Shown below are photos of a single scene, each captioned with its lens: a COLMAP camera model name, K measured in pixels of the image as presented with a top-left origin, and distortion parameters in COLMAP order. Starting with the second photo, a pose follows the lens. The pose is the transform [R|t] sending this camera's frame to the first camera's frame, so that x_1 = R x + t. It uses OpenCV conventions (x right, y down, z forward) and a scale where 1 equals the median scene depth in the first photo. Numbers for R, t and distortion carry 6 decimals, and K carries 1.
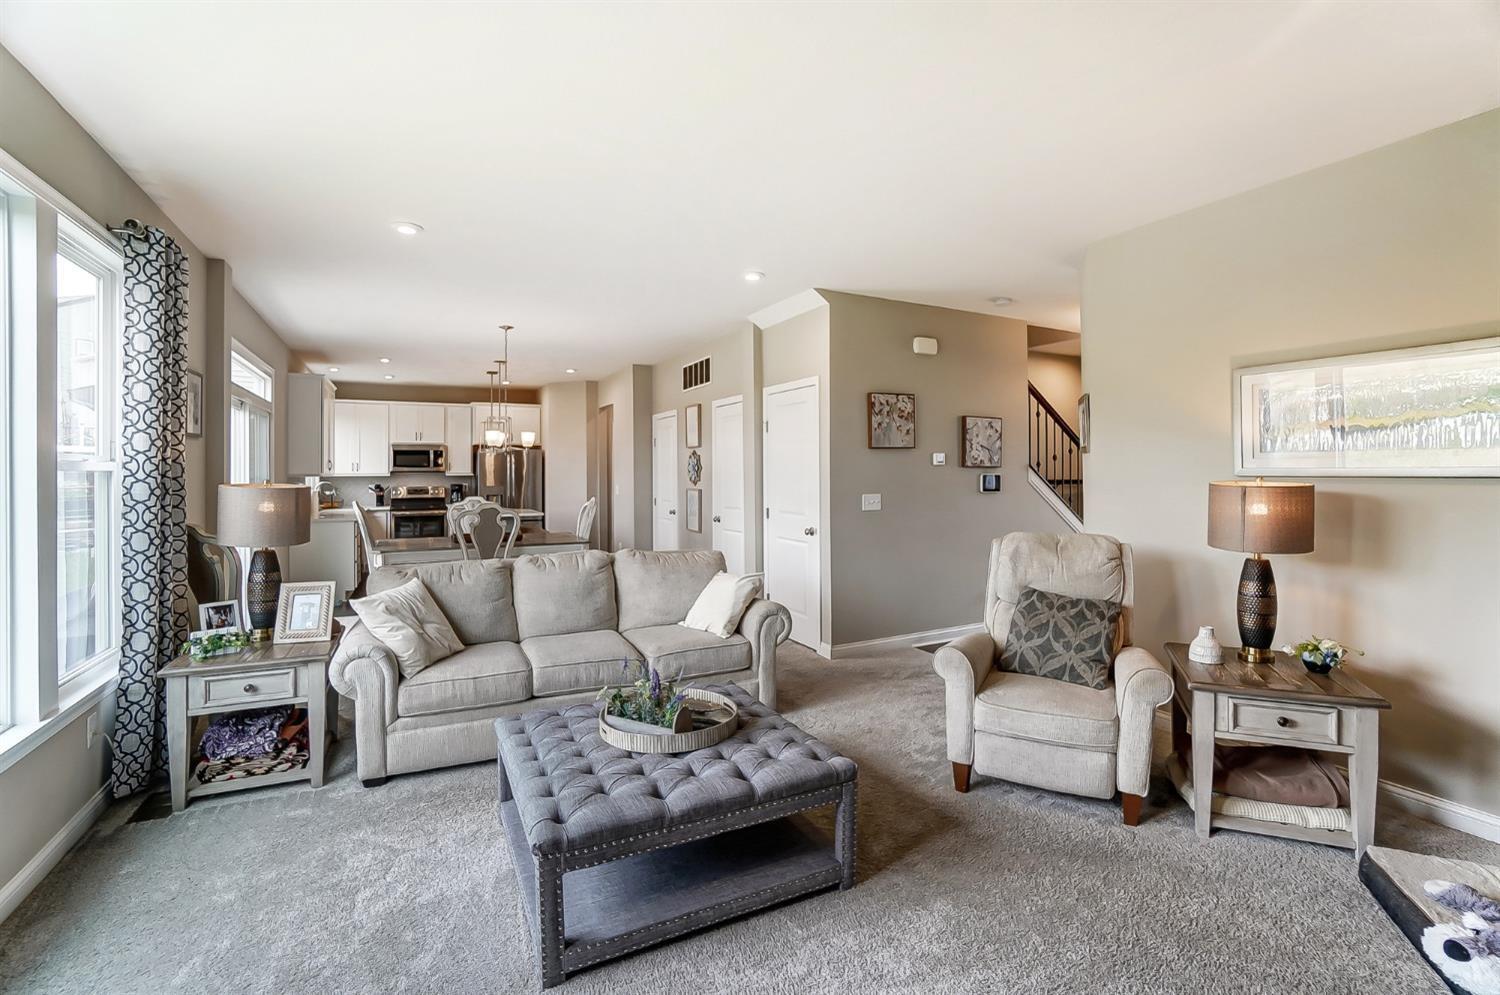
lens RADIAL K [[675.2, 0, 757.1], [0, 675.2, 478.8], [0, 0, 1]] dist [-0.055221, 0.024133]
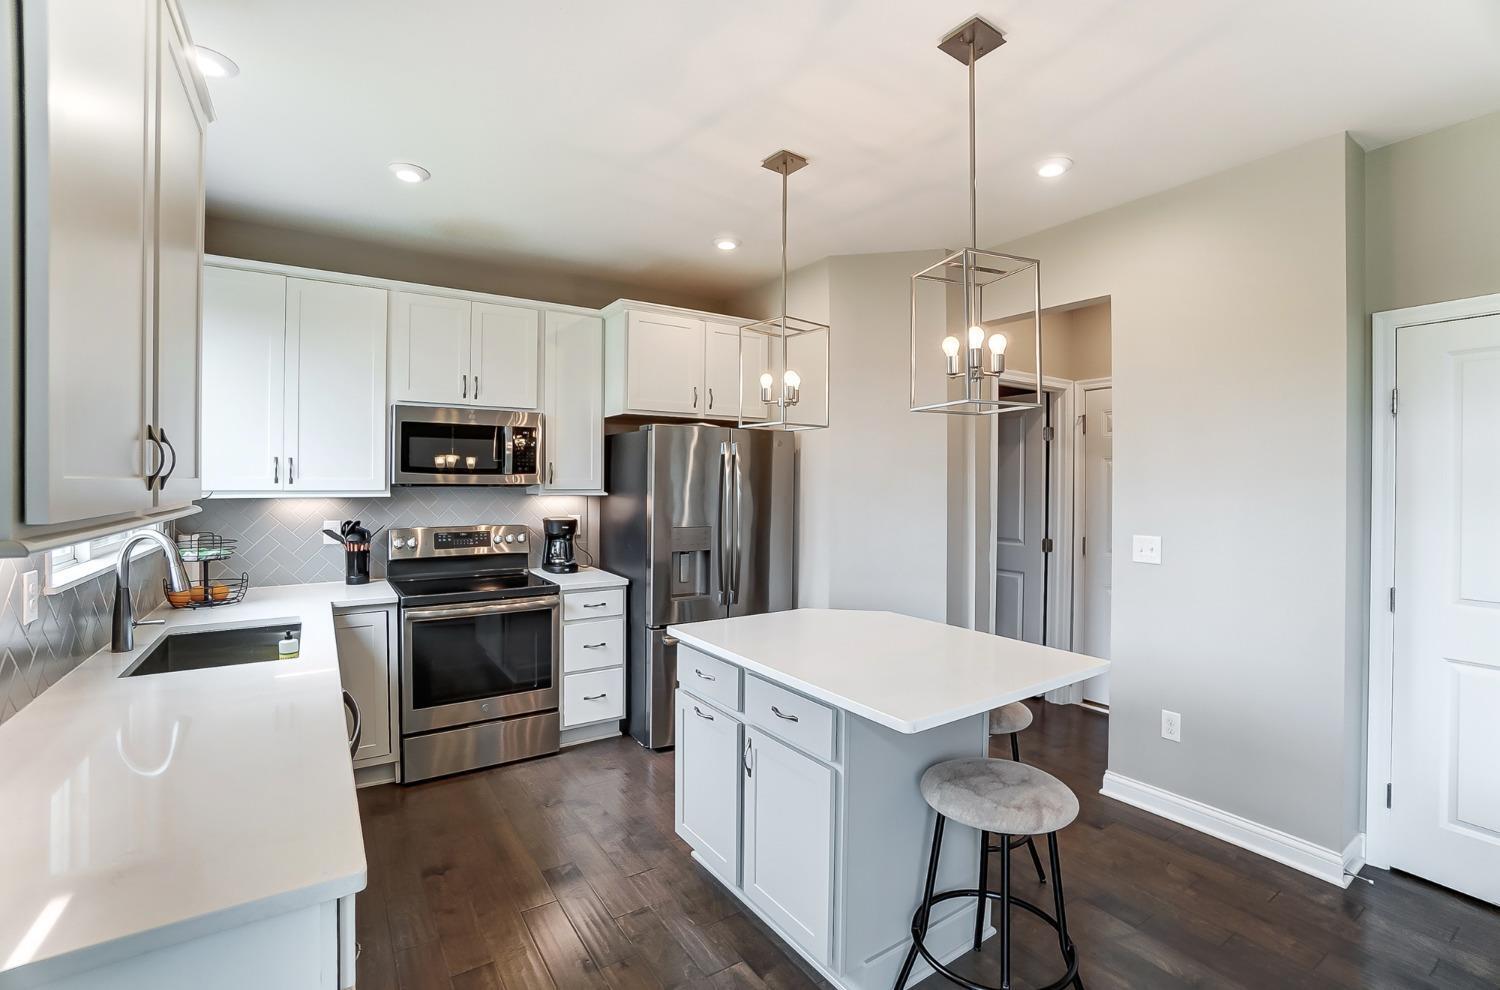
lens RADIAL K [[673.4, 0, 750.0], [0, 673.4, 495.0], [0, 0, 1]] dist [-0.022611, 0.000271]
pose [[0.995137, 0.007250, 0.098236, -0.400579], [-0.008612, 0.999872, 0.013450, -0.011864], [-0.098126, -0.014231, 0.995072, 0.636816]]
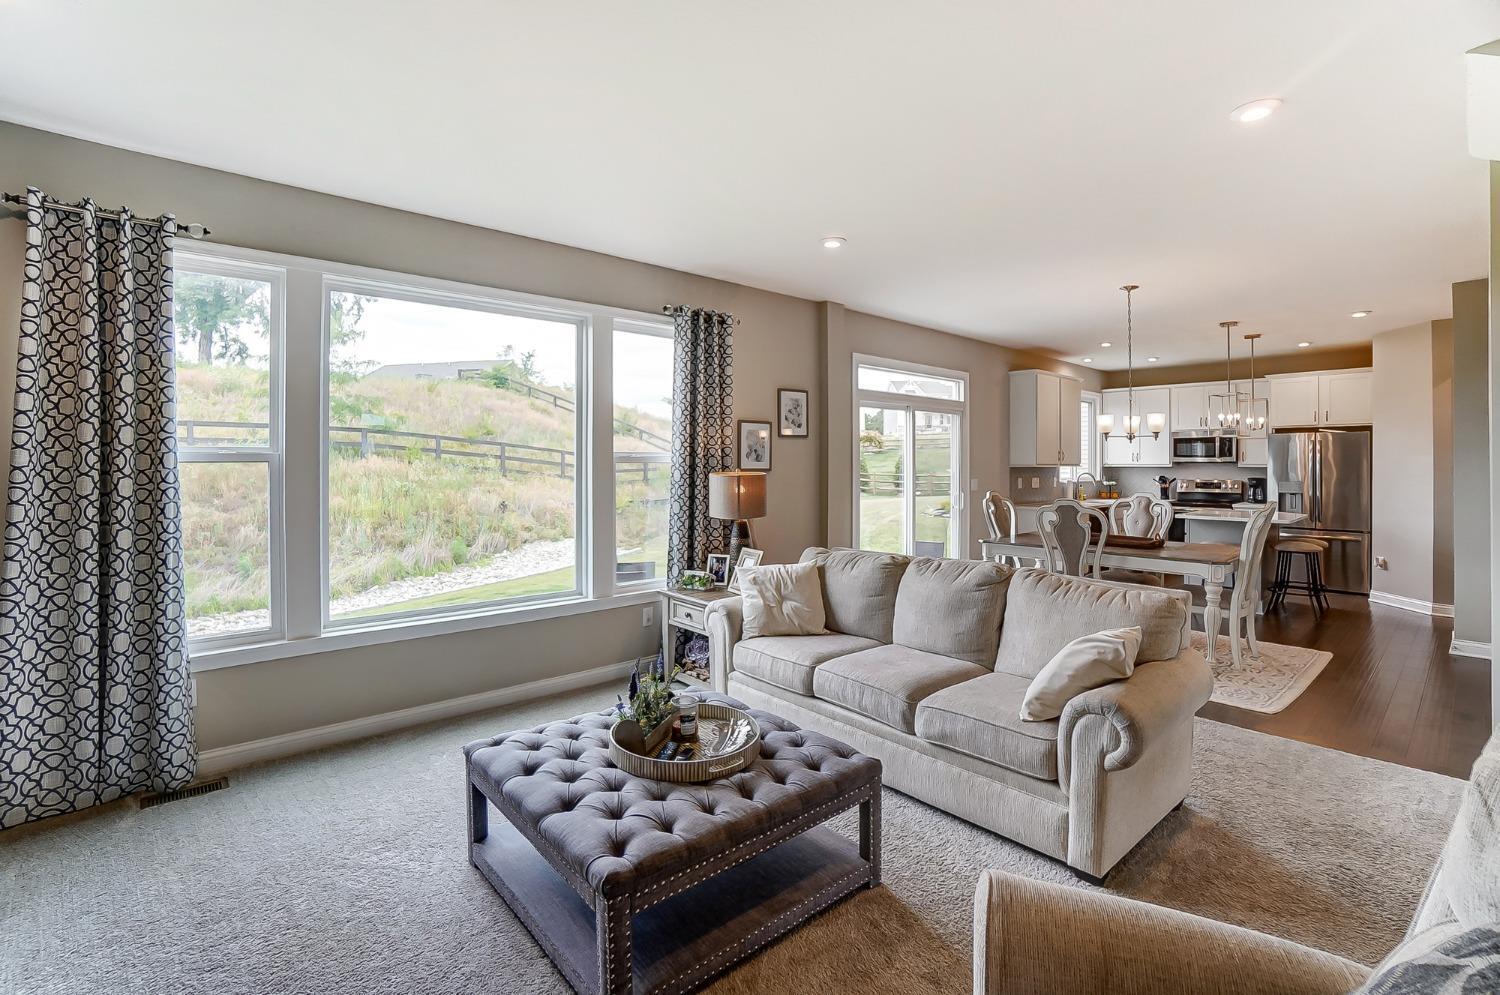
lens RADIAL K [[681.4, 0, 742.7], [0, 681.4, 468.1], [0, 0, 1]] dist [-0.067522, 0.025904]
pose [[0.233455, 0.011250, -0.972303, 0.194872], [-0.010982, 0.999900, 0.008933, -0.004252], [0.972306, 0.008592, 0.233555, 0.218557]]
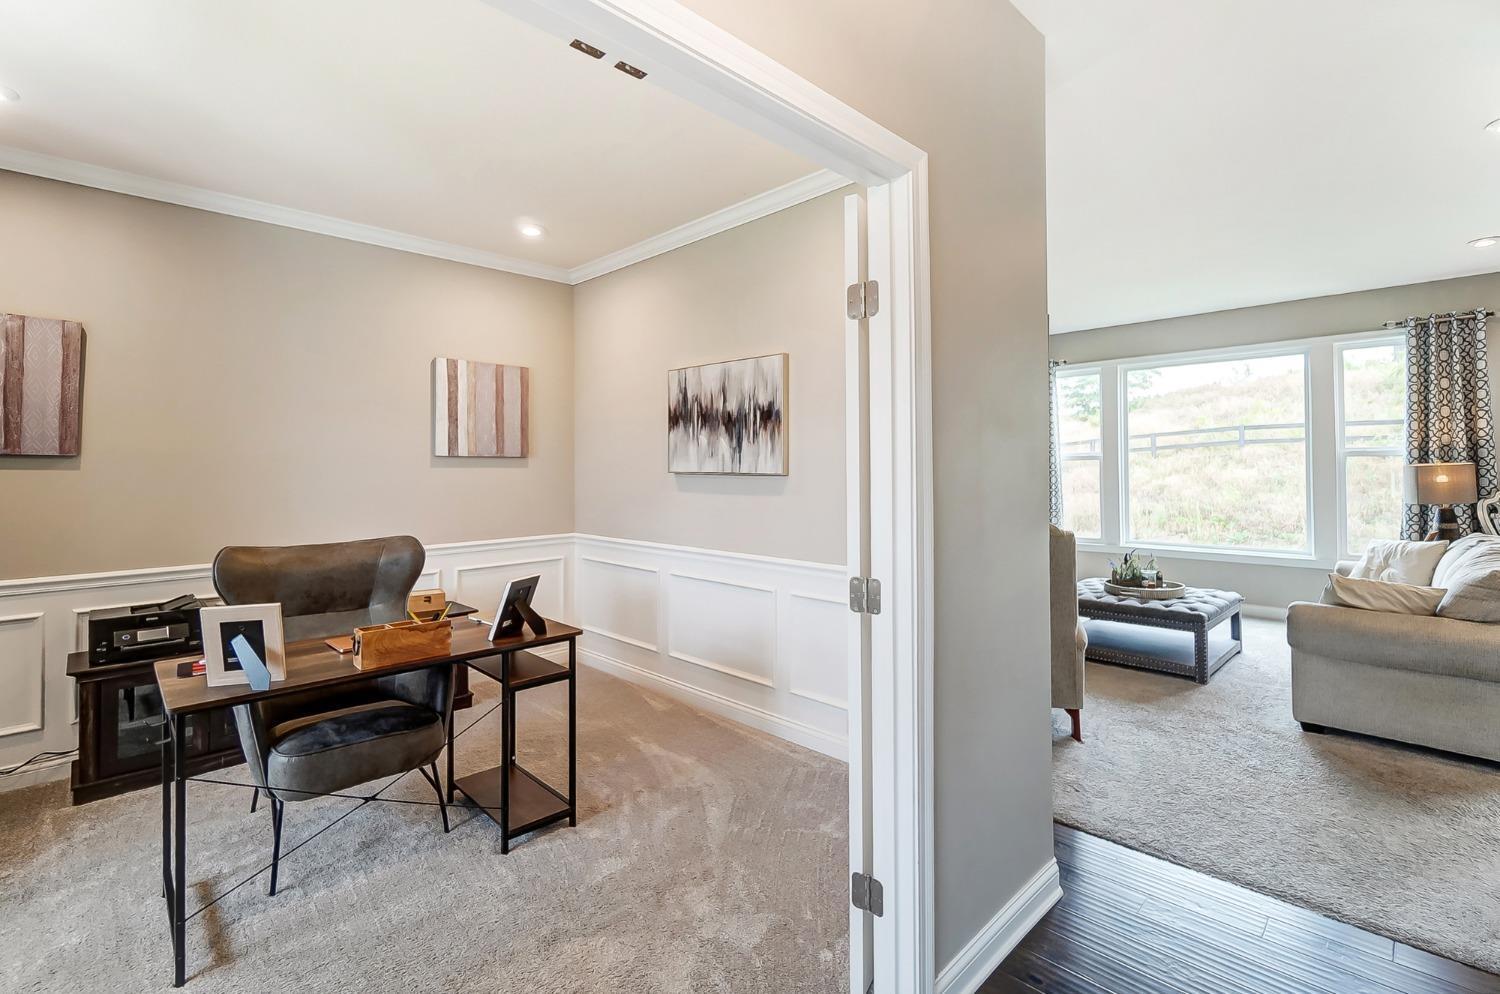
lens RADIAL K [[678.0, 0, 754.4], [0, 678.0, 464.9], [0, 0, 1]] dist [0.014251, -0.008600]
pose [[-0.952496, 0.010464, -0.304371, 0.382182], [0.008788, 0.999938, 0.006877, -0.003655], [0.304424, 0.003875, -0.952529, 0.635249]]
